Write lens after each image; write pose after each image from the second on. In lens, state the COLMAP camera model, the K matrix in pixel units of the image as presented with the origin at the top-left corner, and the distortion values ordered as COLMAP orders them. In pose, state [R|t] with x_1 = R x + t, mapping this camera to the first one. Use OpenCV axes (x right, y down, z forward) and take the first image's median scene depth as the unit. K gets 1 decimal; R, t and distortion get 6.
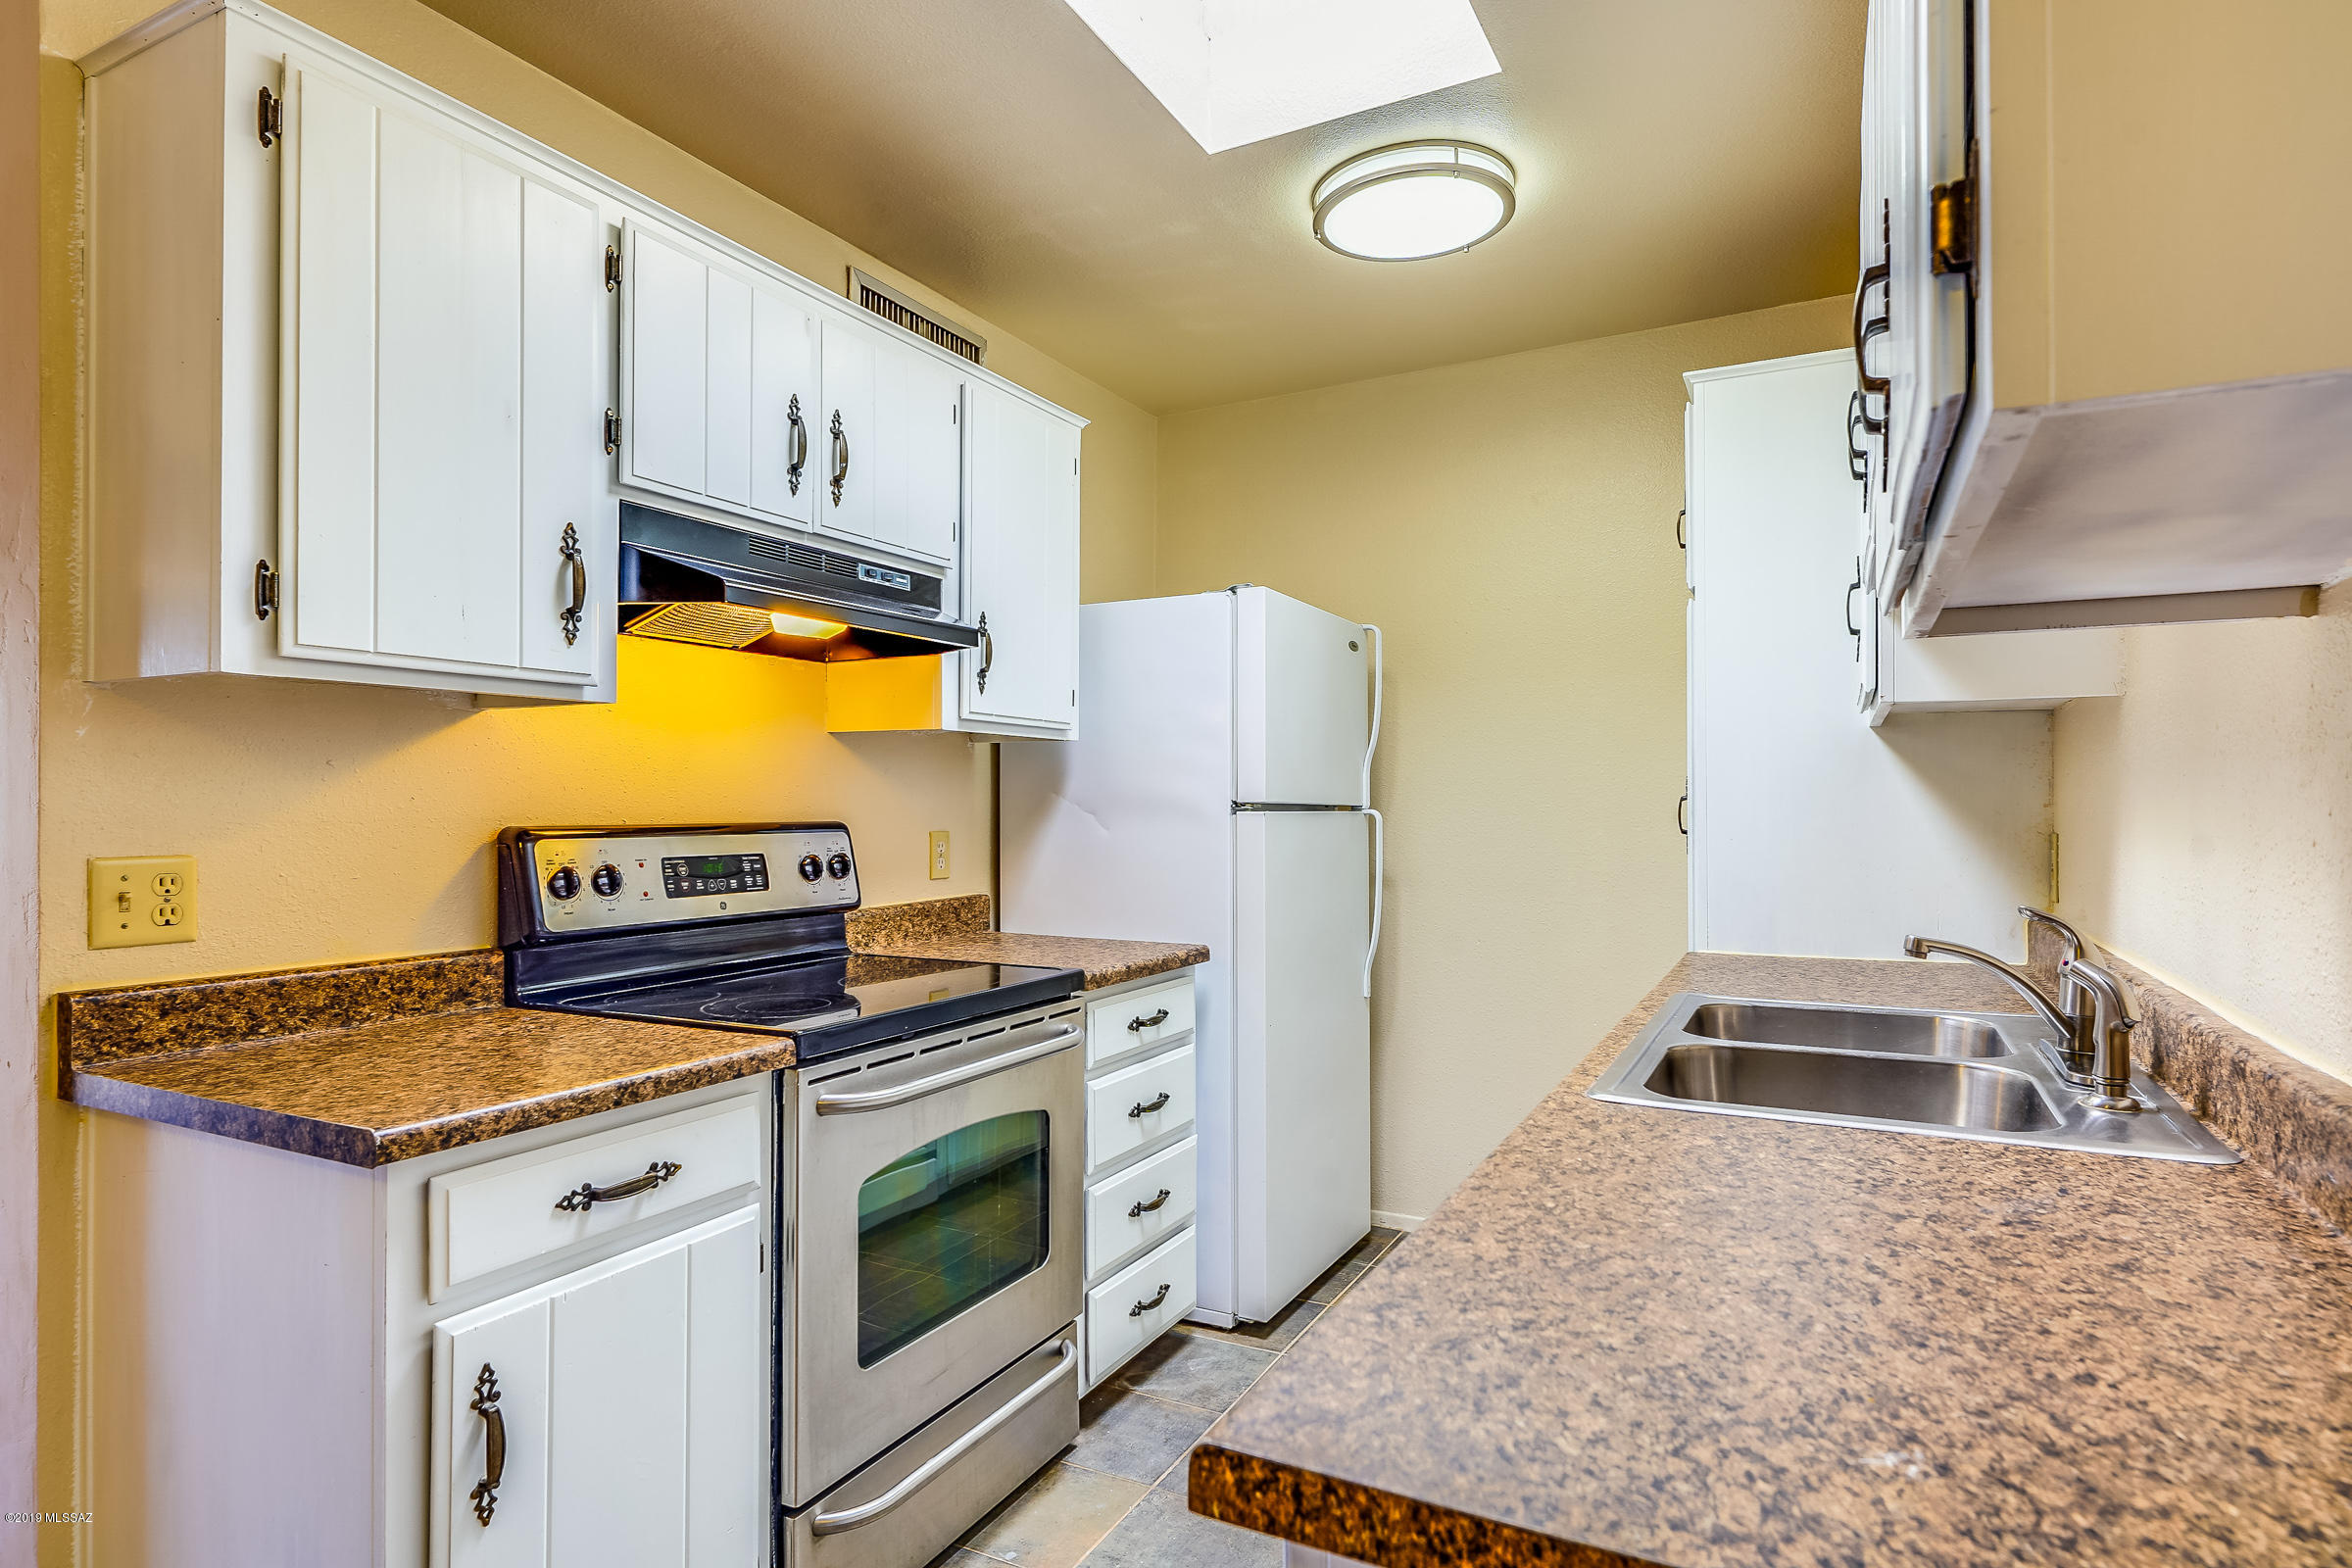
lens RADIAL K [[1267.9, 0, 1157.1], [0, 1267.9, 795.3], [0, 0, 1]] dist [-0.001094, -0.000331]
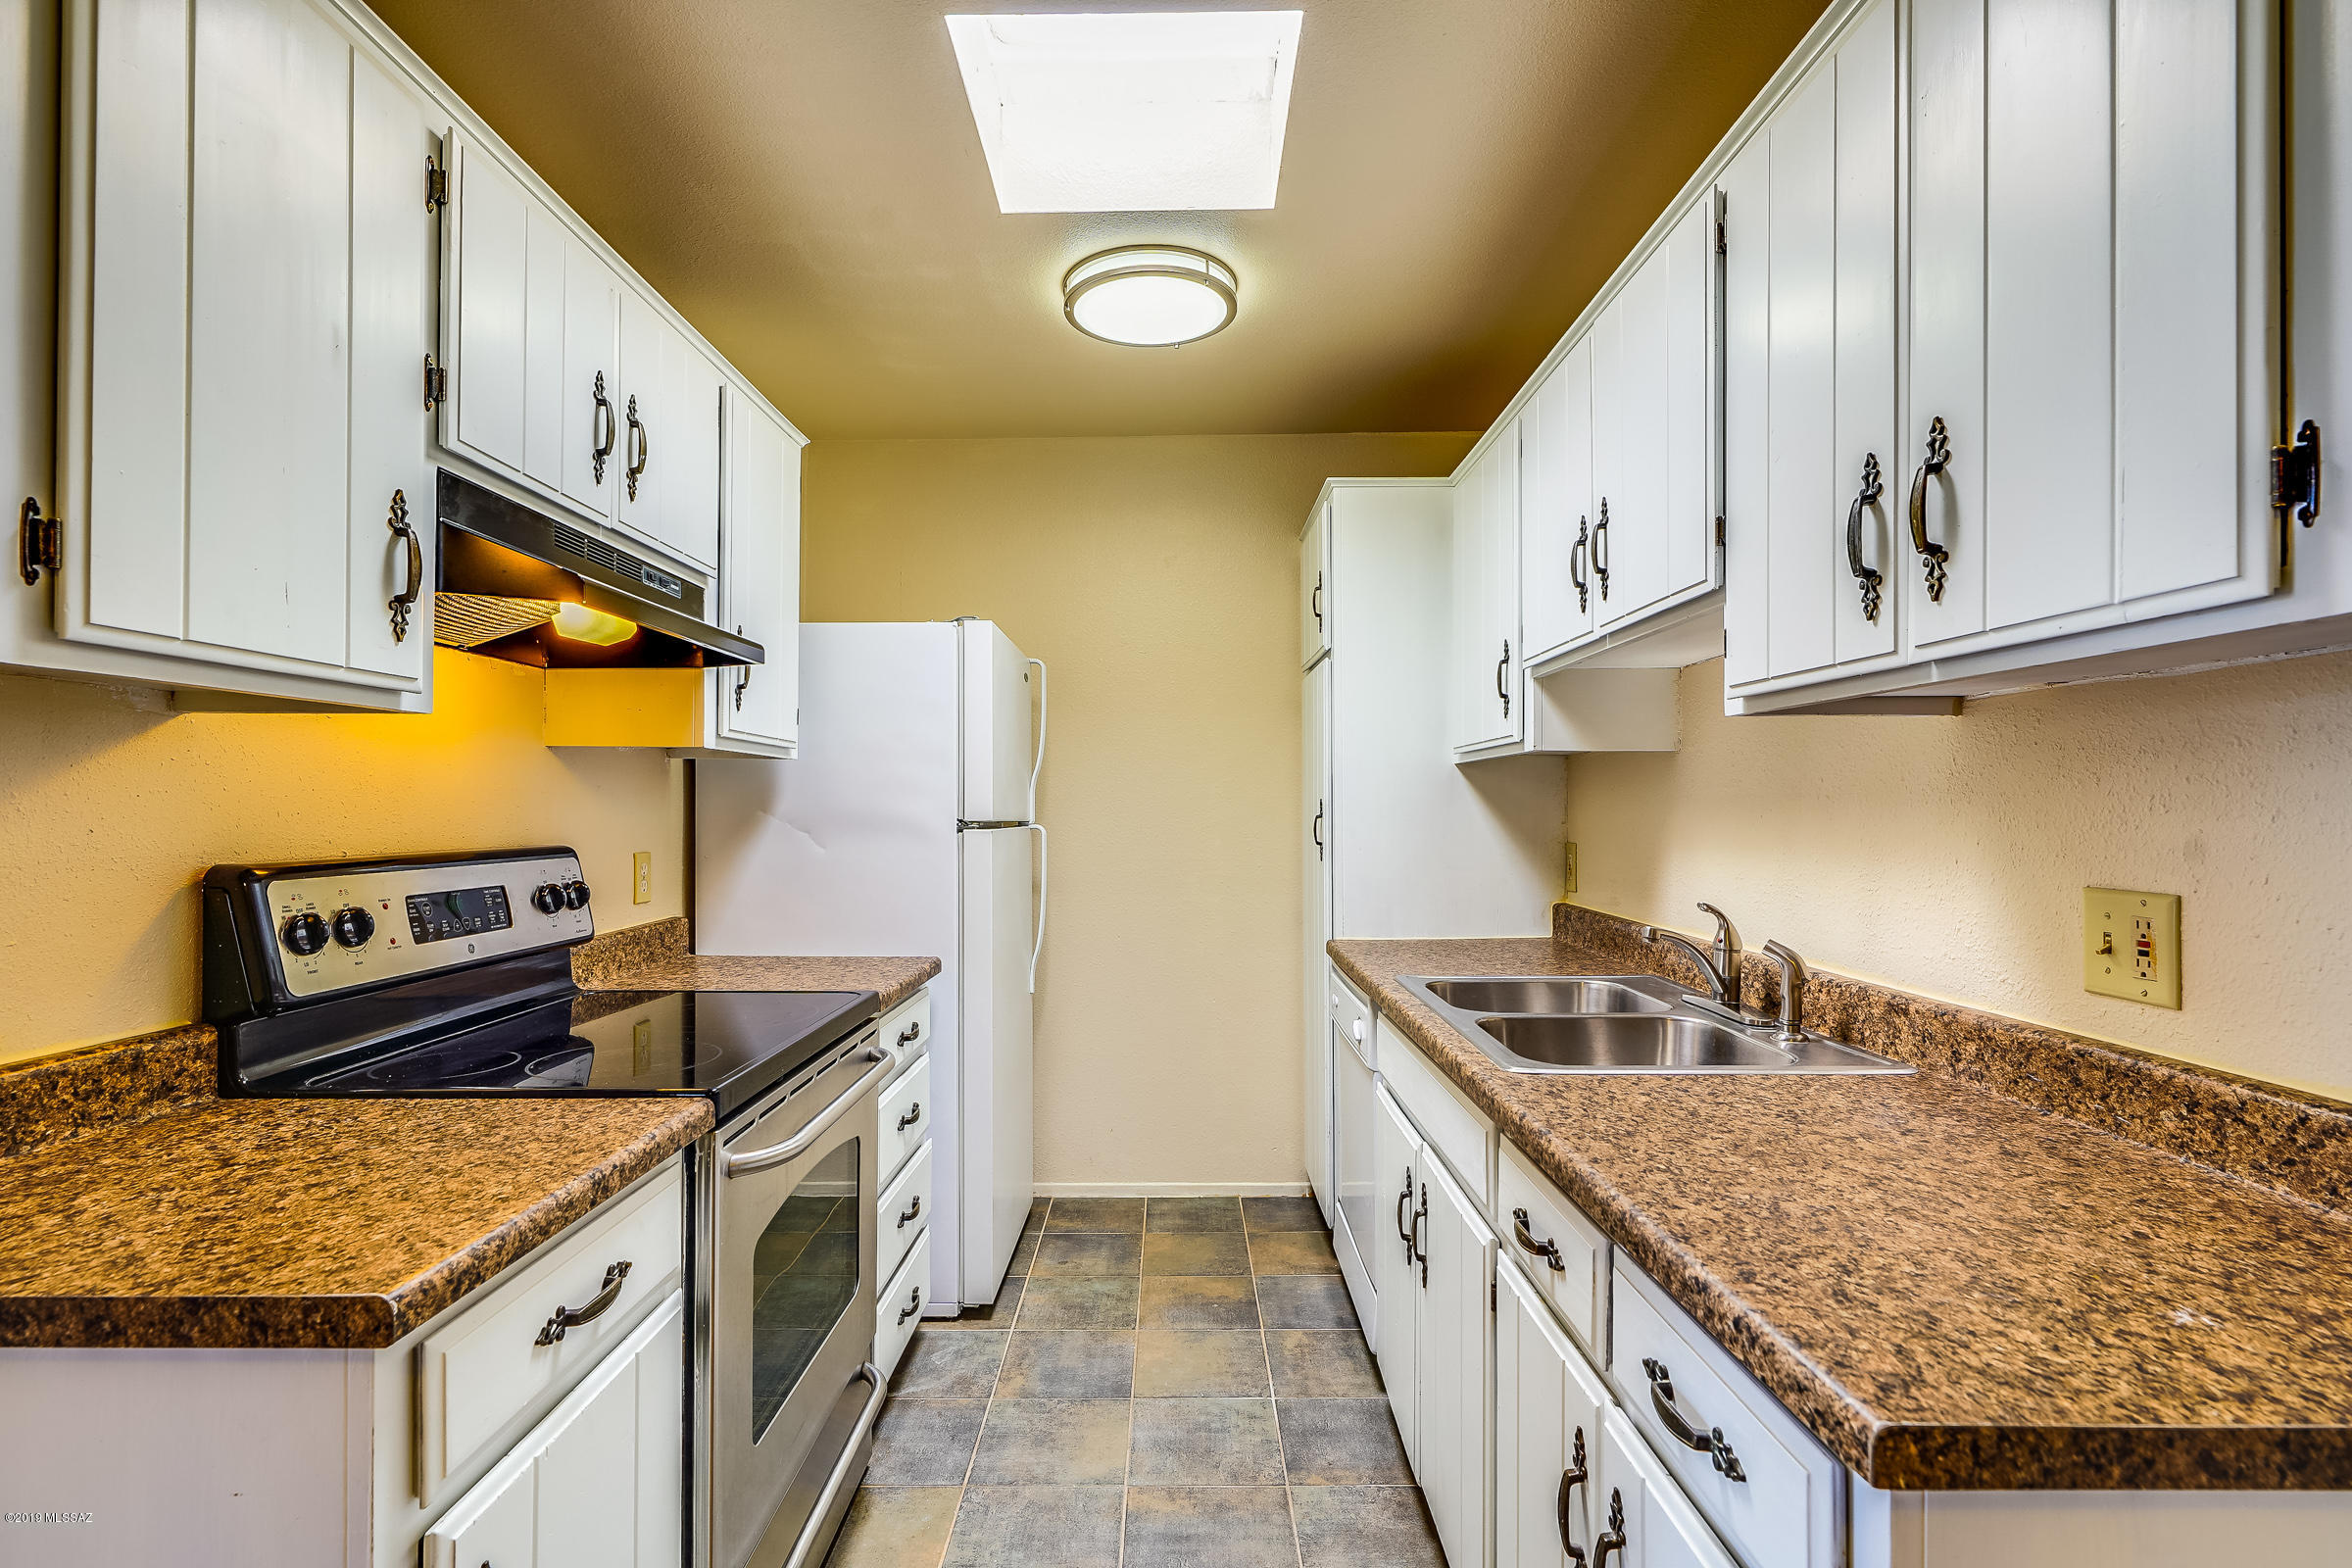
lens RADIAL K [[1118.4, 0, 1180.0], [0, 1118.4, 799.7], [0, 0, 1]] dist [0.002117, -0.001288]
pose [[0.885314, 0.005087, 0.464967, -0.338507], [-0.005041, 0.999986, -0.001342, -0.018722], [-0.464967, -0.001156, 0.885327, 0.132657]]
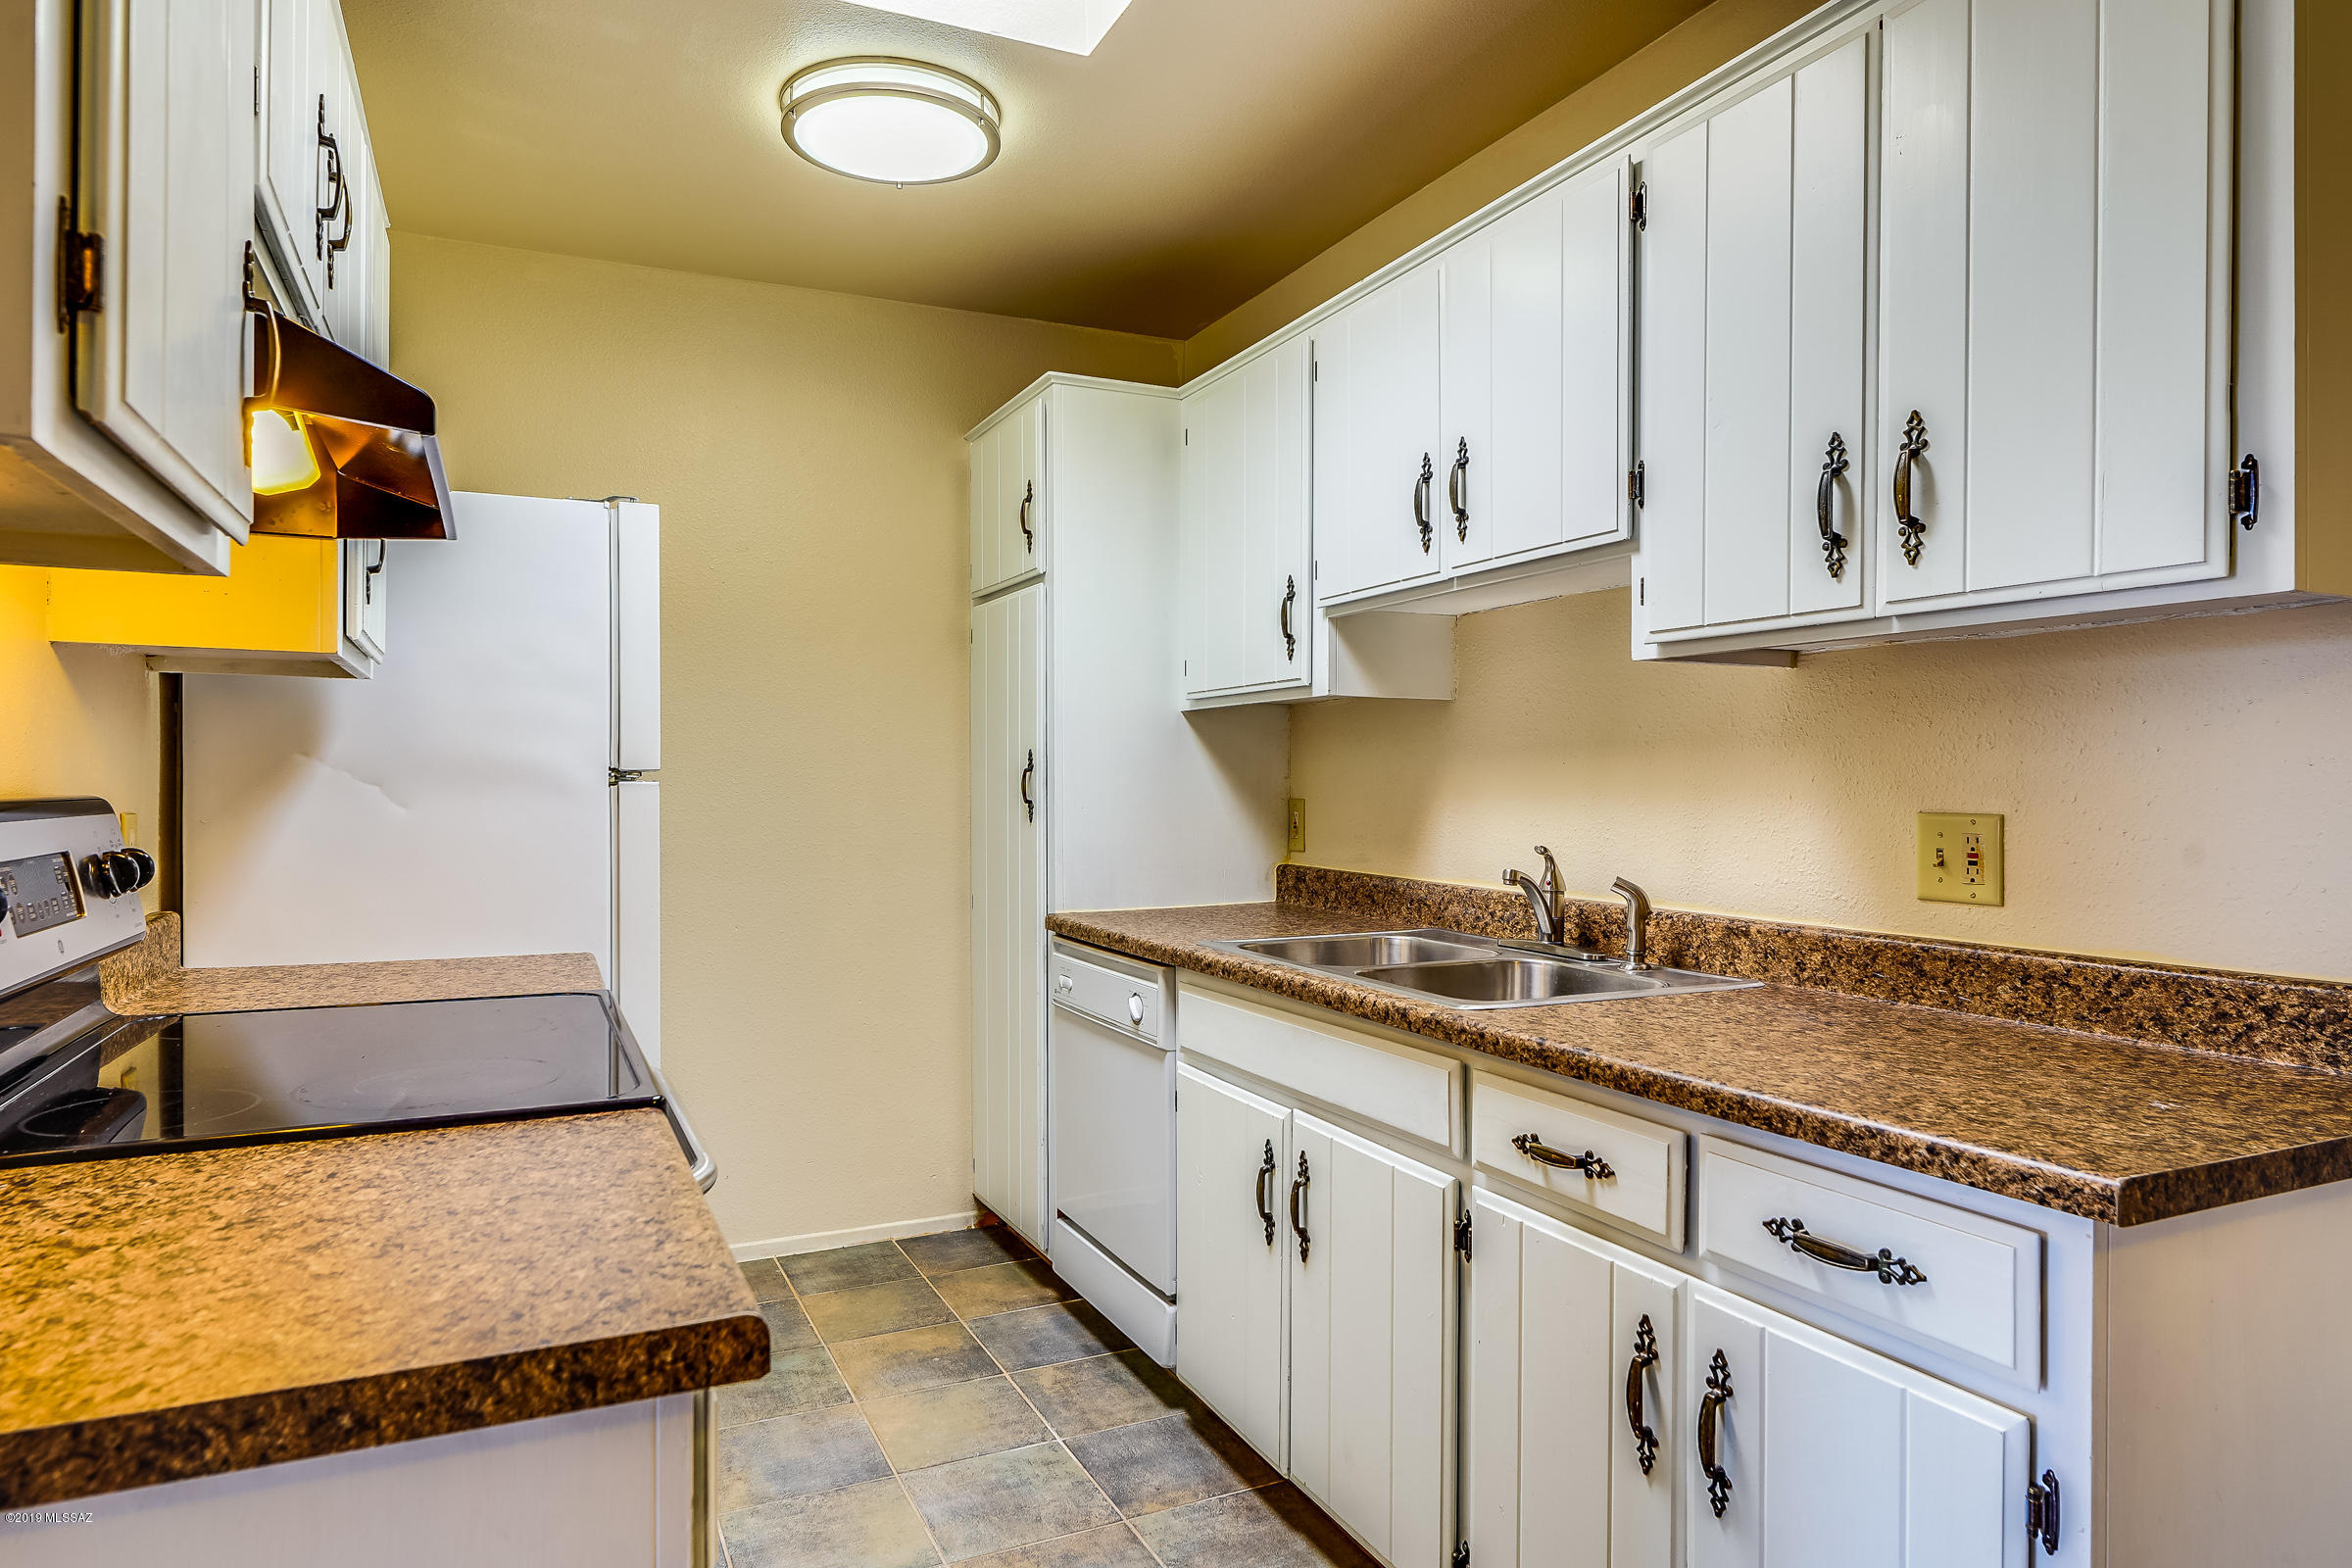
lens RADIAL K [[1385.2, 0, 1193.9], [0, 1385.2, 780.7], [0, 0, 1]] dist [0.002081, -0.001099]
pose [[0.596799, 0.003677, 0.802382, -0.667818], [-0.009719, 0.999949, 0.002646, 0.010534], [-0.802332, -0.009377, 0.596805, 0.303722]]
